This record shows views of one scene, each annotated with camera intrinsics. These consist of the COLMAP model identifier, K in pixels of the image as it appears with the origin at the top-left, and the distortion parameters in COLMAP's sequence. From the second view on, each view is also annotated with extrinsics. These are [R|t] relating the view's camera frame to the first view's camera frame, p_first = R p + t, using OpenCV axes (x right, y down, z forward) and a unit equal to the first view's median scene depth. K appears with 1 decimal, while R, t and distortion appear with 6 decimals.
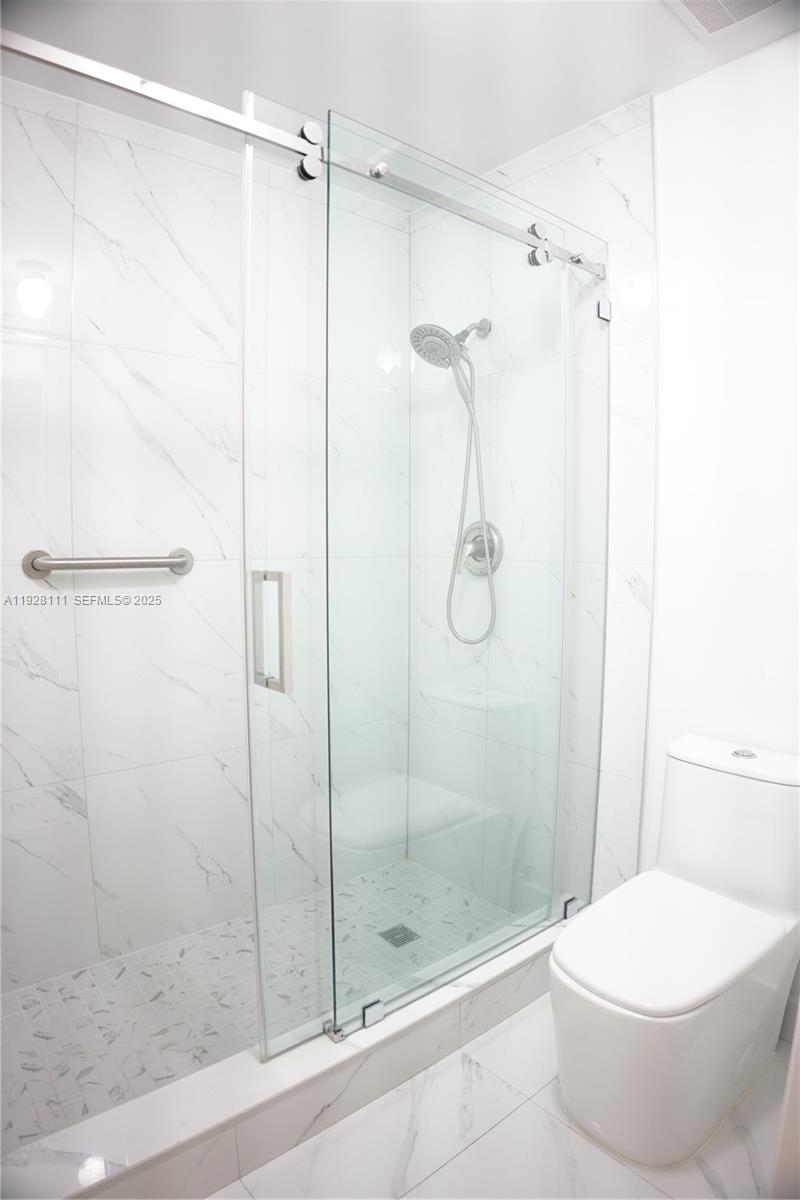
lens RADIAL K [[686.4, 0, 400.0], [0, 686.4, 600.0], [0, 0, 1]] dist [-0.160980, 0.044027]
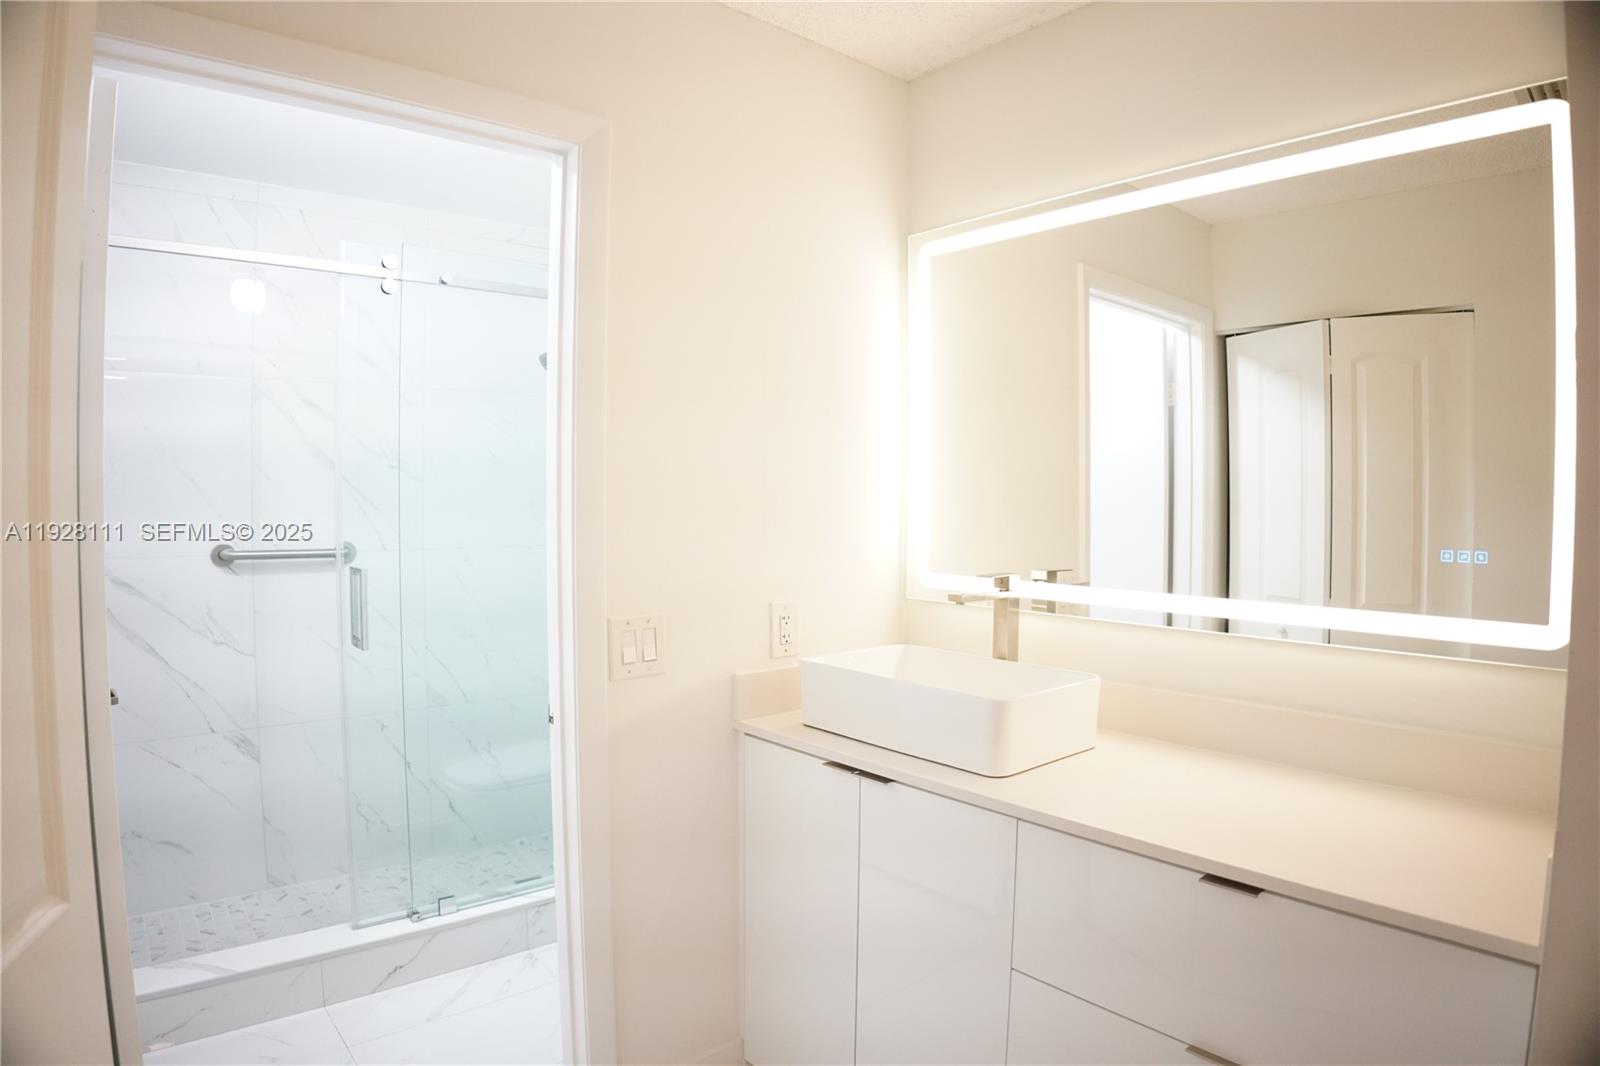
lens RADIAL K [[915.2, 0, 800.8], [0, 915.2, 515.4], [0, 0, 1]] dist [-0.160980, 0.044027]
pose [[0.999965, 0.000602, 0.008365, 0.544933], [-0.000027, 0.997644, -0.068600, -0.017497], [-0.008387, 0.068598, 0.997609, -0.662605]]
